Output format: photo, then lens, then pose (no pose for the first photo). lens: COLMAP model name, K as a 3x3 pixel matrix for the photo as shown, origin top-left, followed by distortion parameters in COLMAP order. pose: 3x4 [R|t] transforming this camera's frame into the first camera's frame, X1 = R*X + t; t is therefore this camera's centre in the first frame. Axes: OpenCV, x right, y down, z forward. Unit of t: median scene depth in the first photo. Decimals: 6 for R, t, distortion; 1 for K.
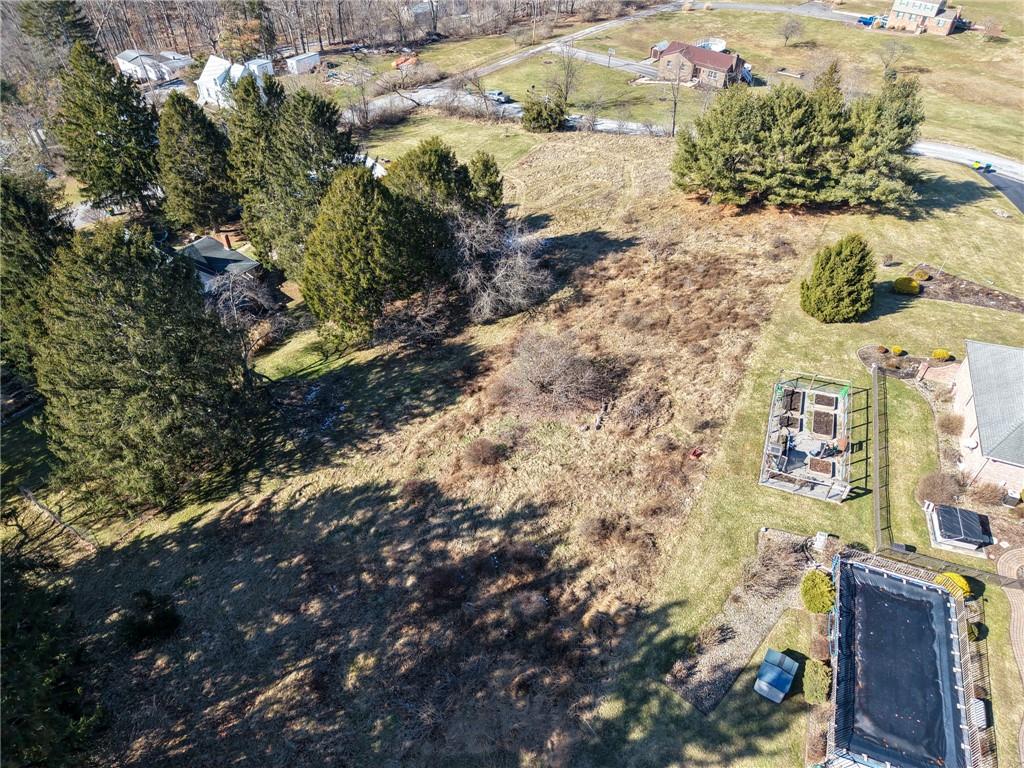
lens RADIAL K [[709.2, 0, 512.0], [0, 709.2, 384.0], [0, 0, 1]] dist [0.057850, -0.077269]
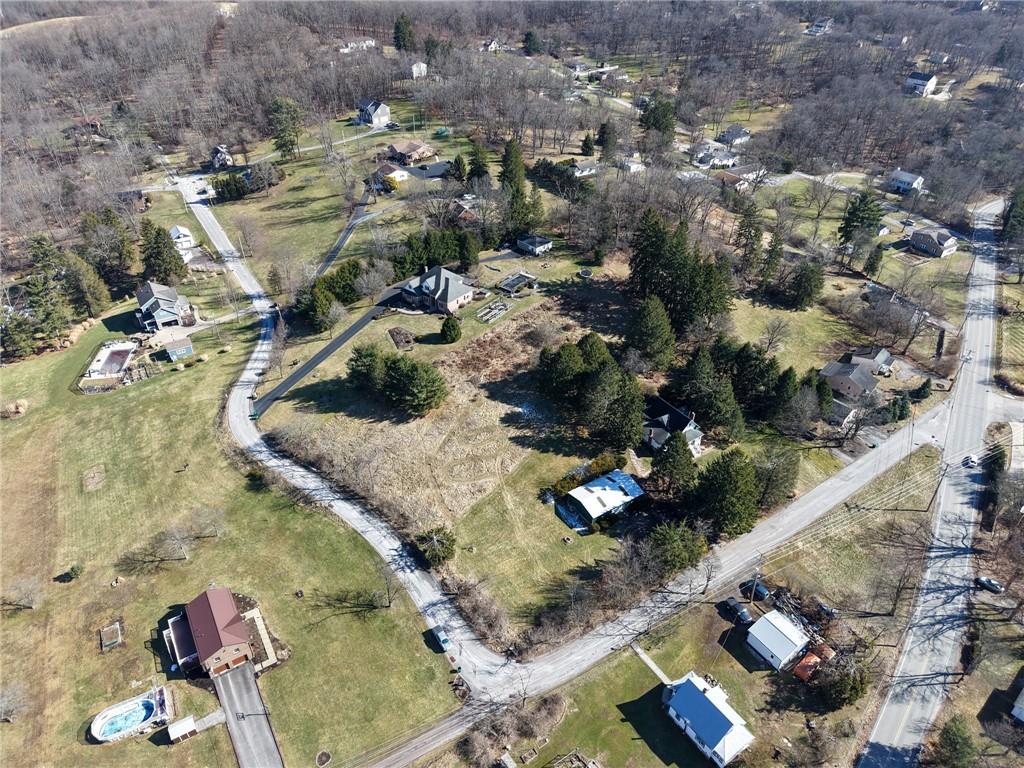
lens RADIAL K [[709.2, 0, 512.0], [0, 709.2, 384.0], [0, 0, 1]] dist [0.057850, -0.077269]
pose [[-0.948298, -0.177568, 0.263058, -0.572856], [0.224636, 0.210002, 0.951545, -2.517378], [-0.224207, 0.961441, -0.159257, 1.353732]]
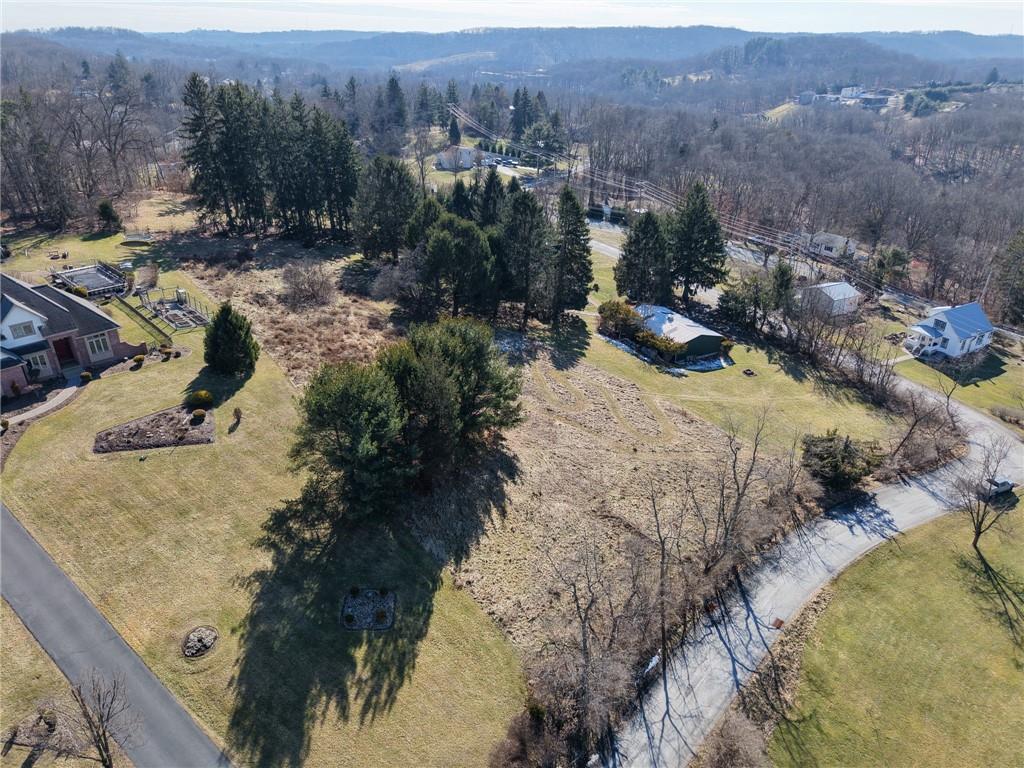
lens RADIAL K [[706.1, 0, 519.3], [0, 706.1, 384.2], [0, 0, 1]] dist [0.007906, 0.000924]
pose [[-0.386657, 0.411267, -0.825443, 1.080500], [-0.640325, 0.524413, 0.561226, -0.927315], [0.663687, 0.745554, 0.060577, 1.054659]]
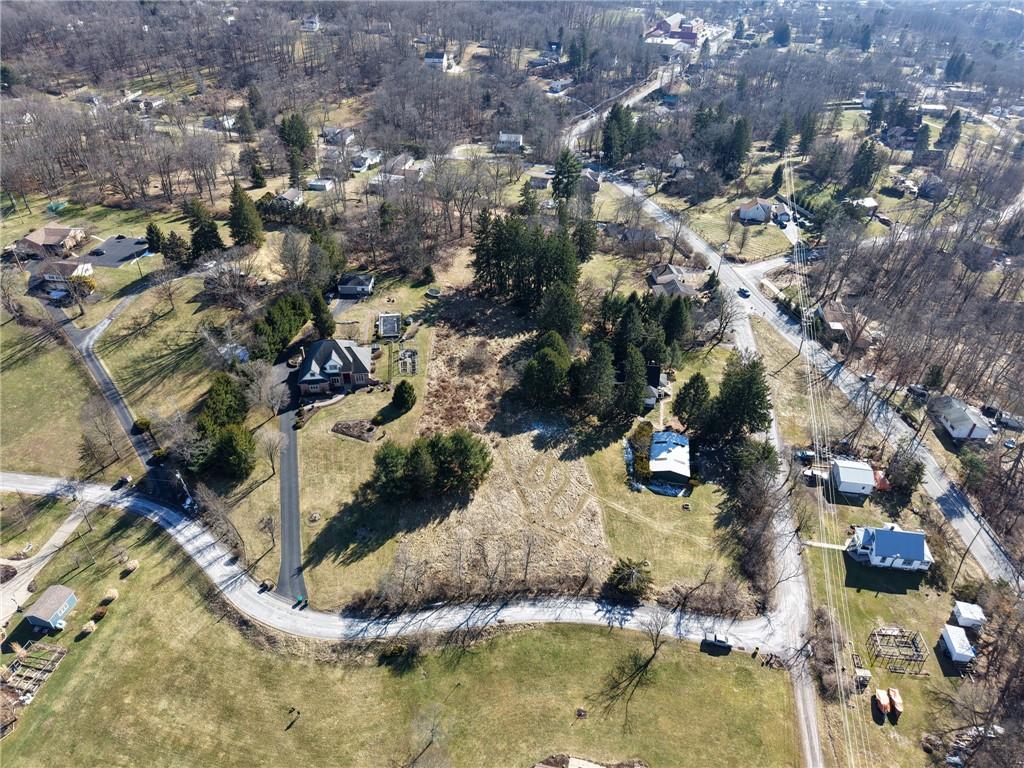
lens RADIAL K [[709.2, 0, 512.0], [0, 709.2, 384.0], [0, 0, 1]] dist [0.057850, -0.077269]
pose [[-0.874689, 0.271515, -0.401495, 0.977319], [-0.344426, 0.234619, 0.909024, -2.331617], [0.341012, 0.933399, -0.111702, 1.135993]]
